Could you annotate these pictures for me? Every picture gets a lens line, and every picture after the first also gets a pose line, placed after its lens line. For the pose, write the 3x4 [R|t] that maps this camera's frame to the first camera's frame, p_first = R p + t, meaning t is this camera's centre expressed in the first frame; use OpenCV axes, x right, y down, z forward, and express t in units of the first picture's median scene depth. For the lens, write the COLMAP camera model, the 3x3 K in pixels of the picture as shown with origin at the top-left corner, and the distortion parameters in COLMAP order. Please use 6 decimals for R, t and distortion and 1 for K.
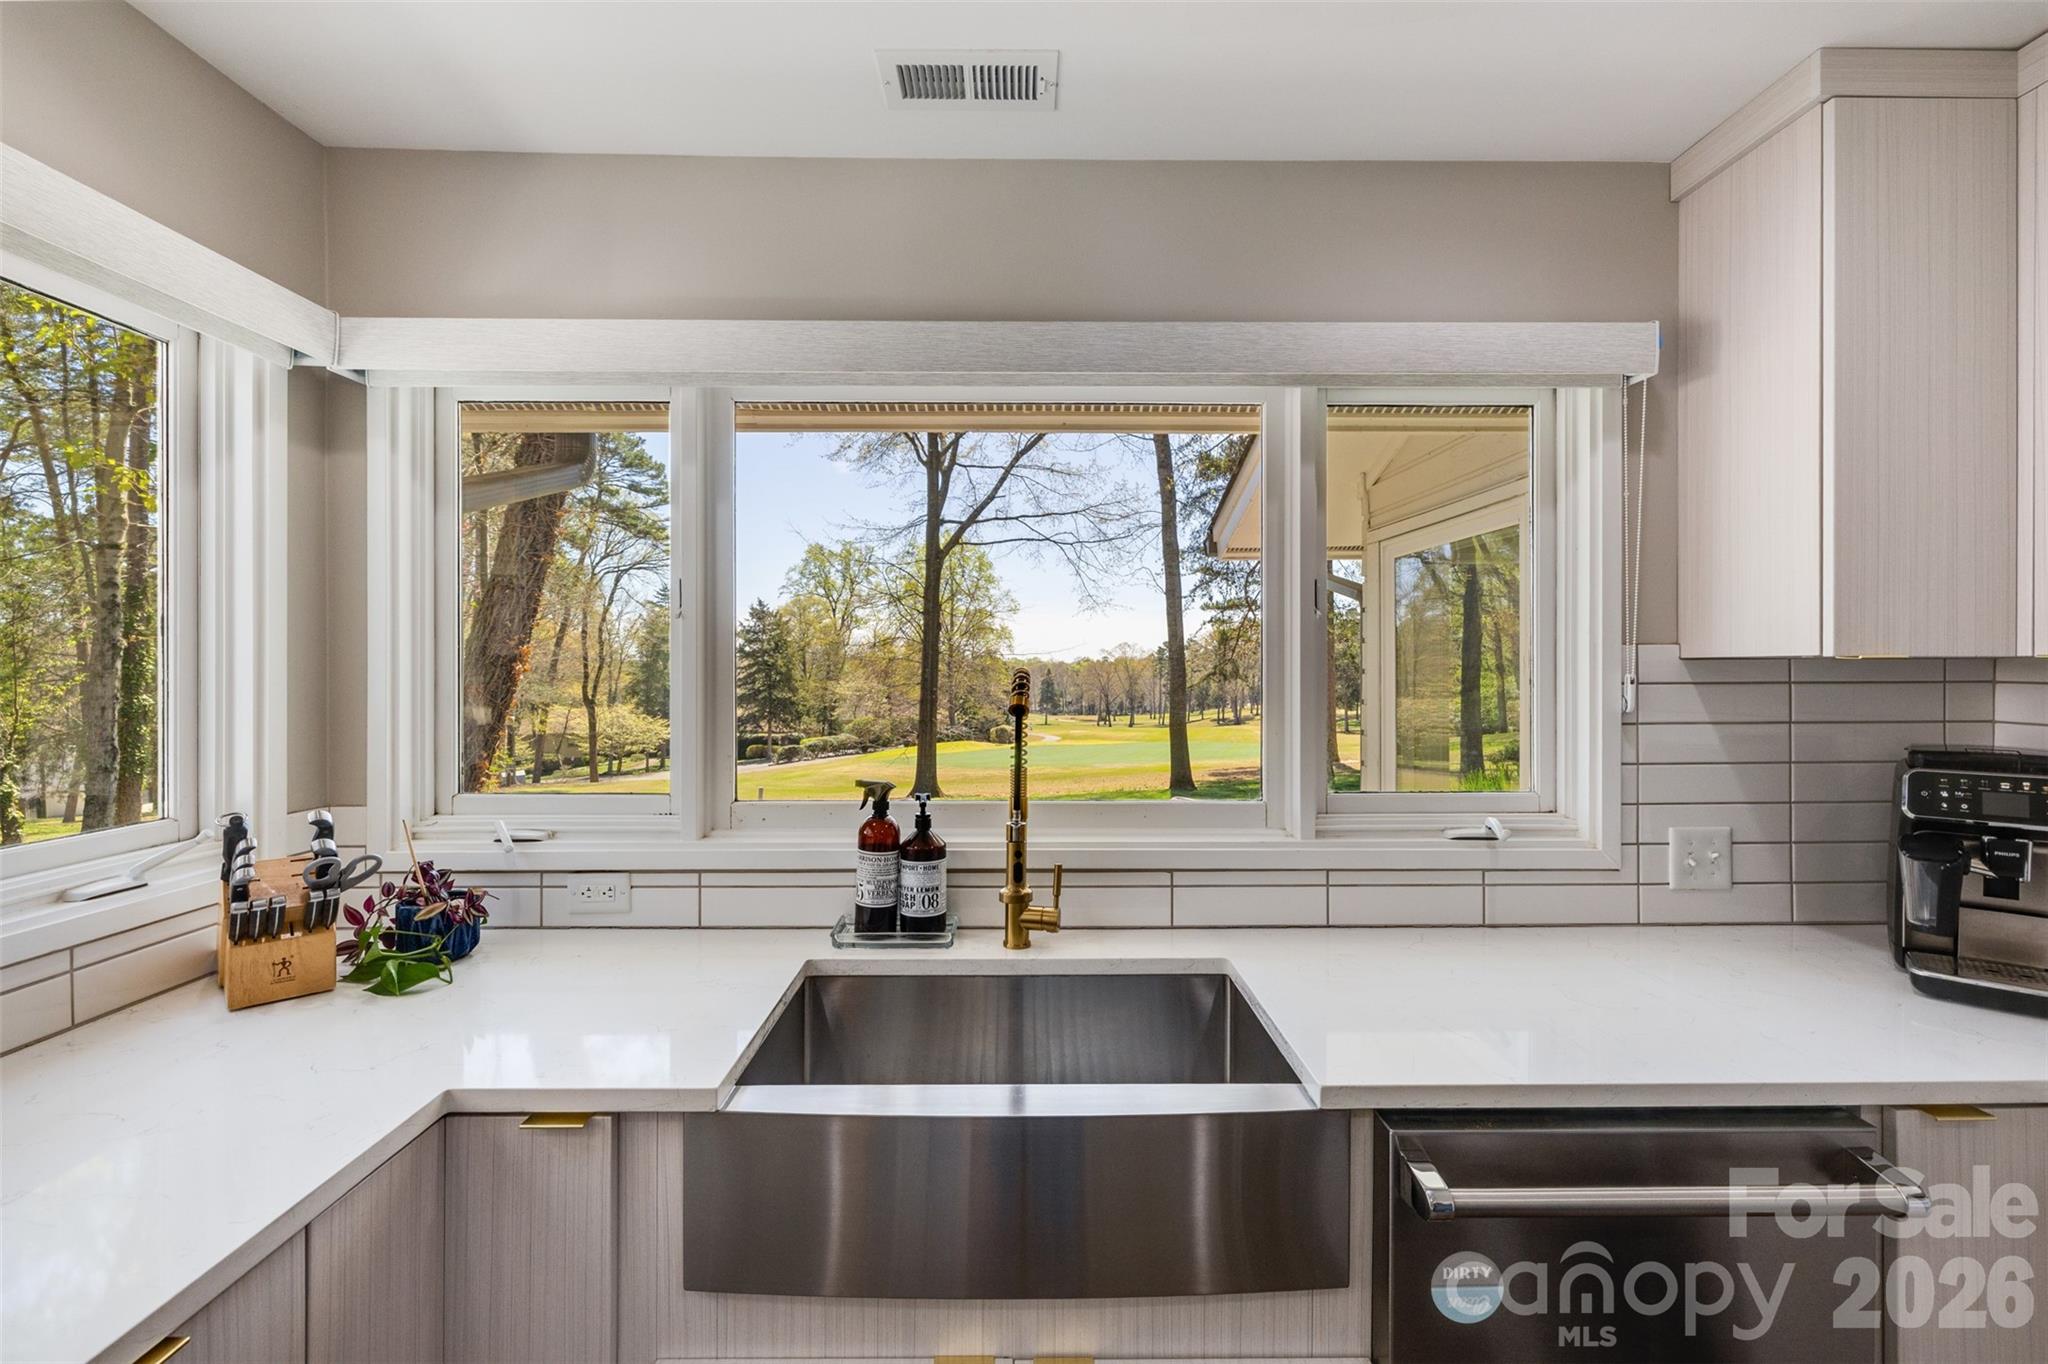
lens RADIAL K [[876.8, 0, 1016.5], [0, 876.8, 672.9], [0, 0, 1]] dist [0.001669, 0.000352]
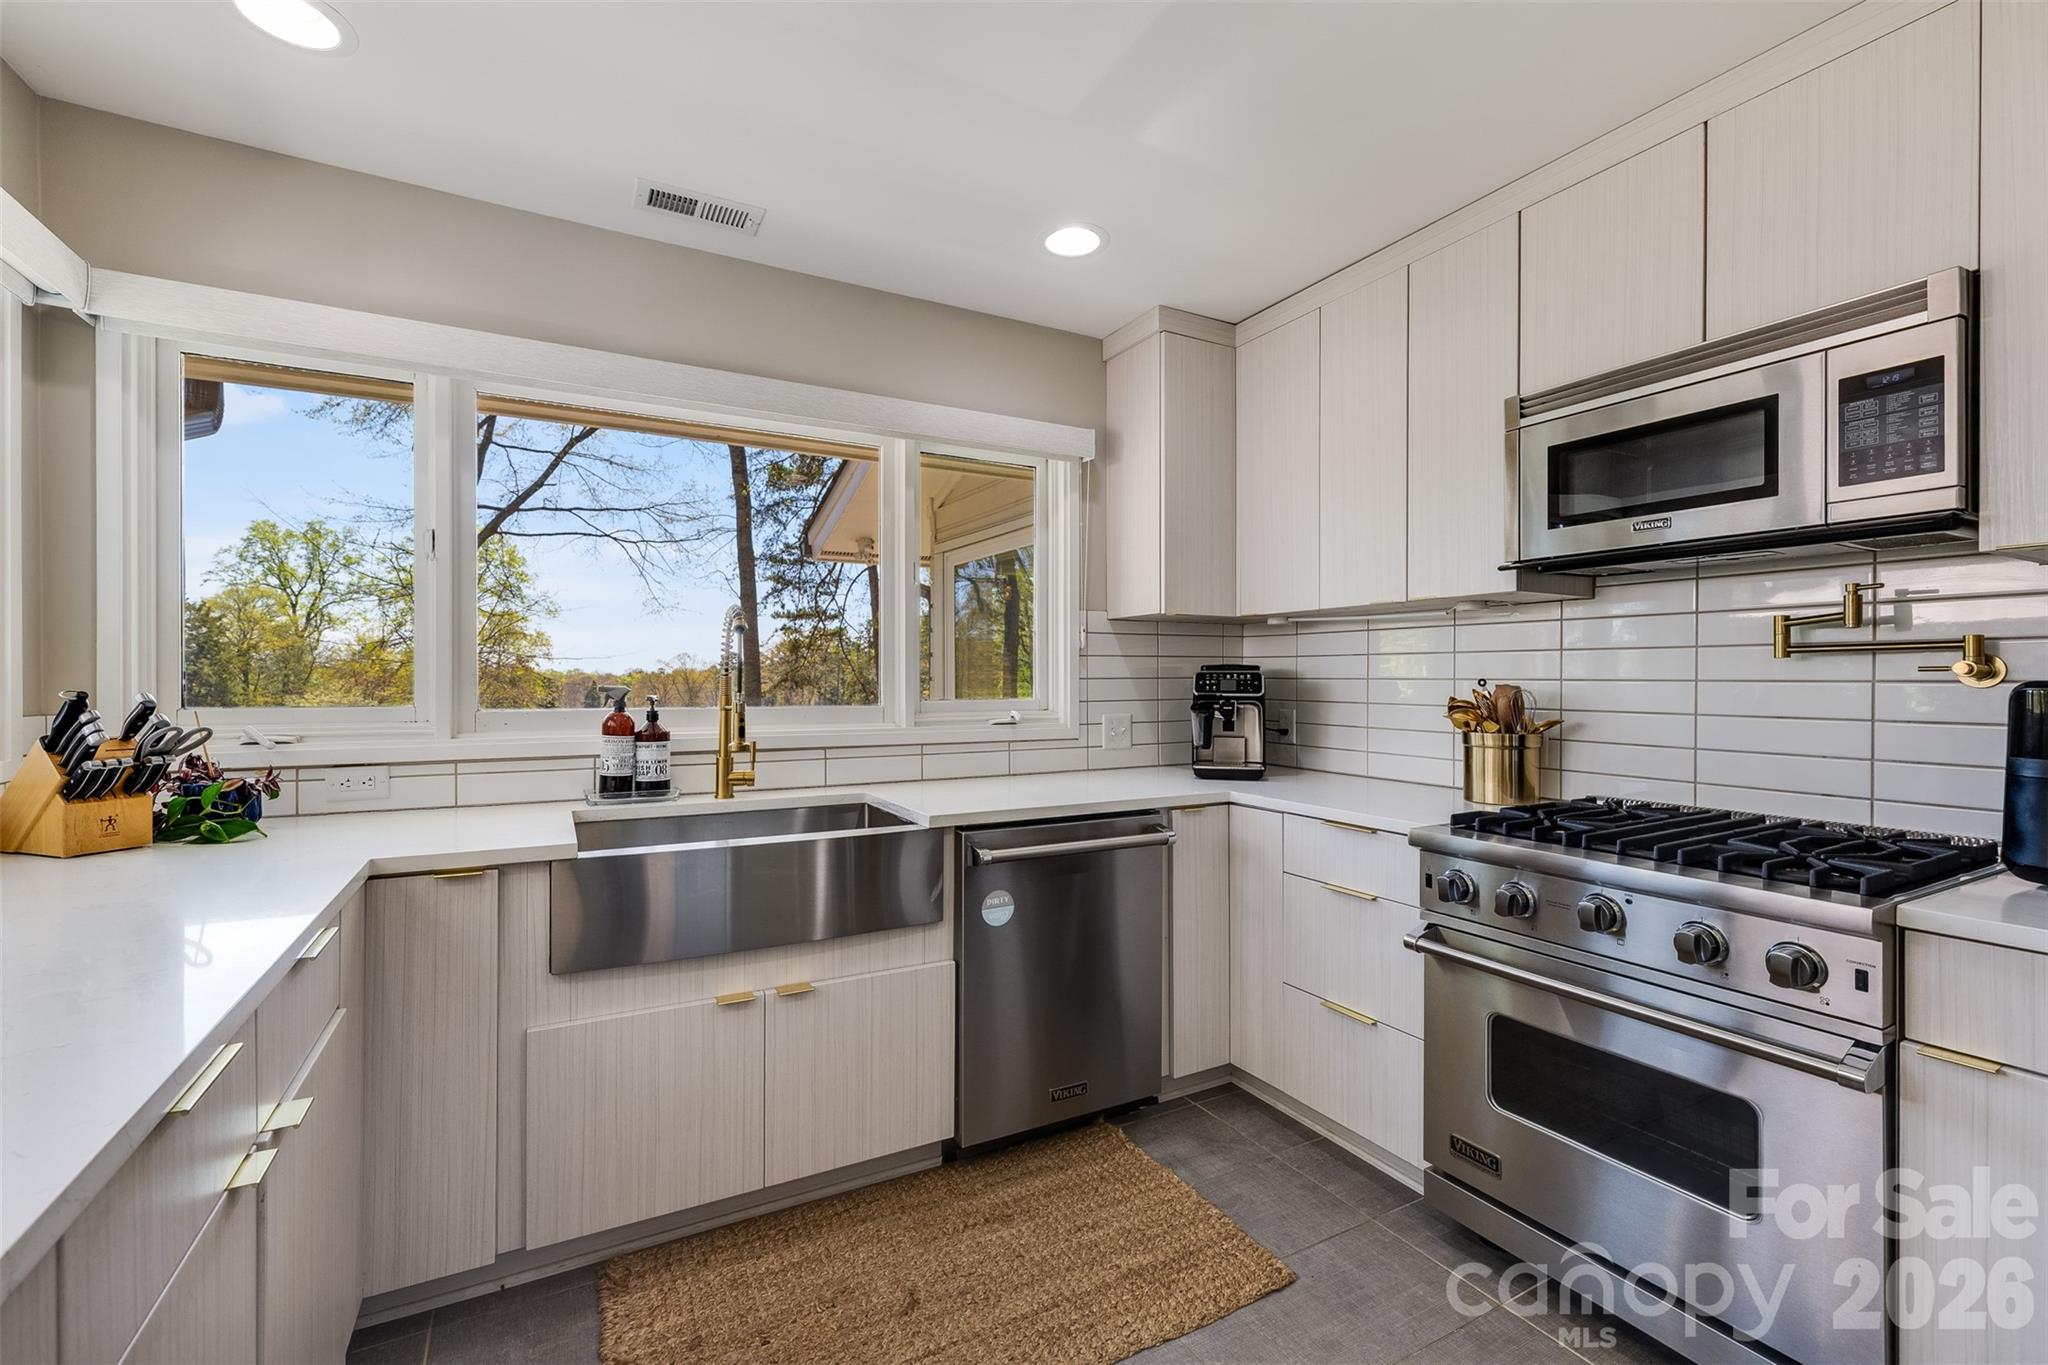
lens RADIAL K [[876.8, 0, 1016.5], [0, 876.8, 673.4], [0, 0, 1]] dist [0.001669, 0.000352]
pose [[0.885234, 0.003786, 0.465131, -0.229411], [0.002030, 0.999926, -0.012002, 0.113048], [-0.465142, 0.011568, 0.885161, -0.479314]]
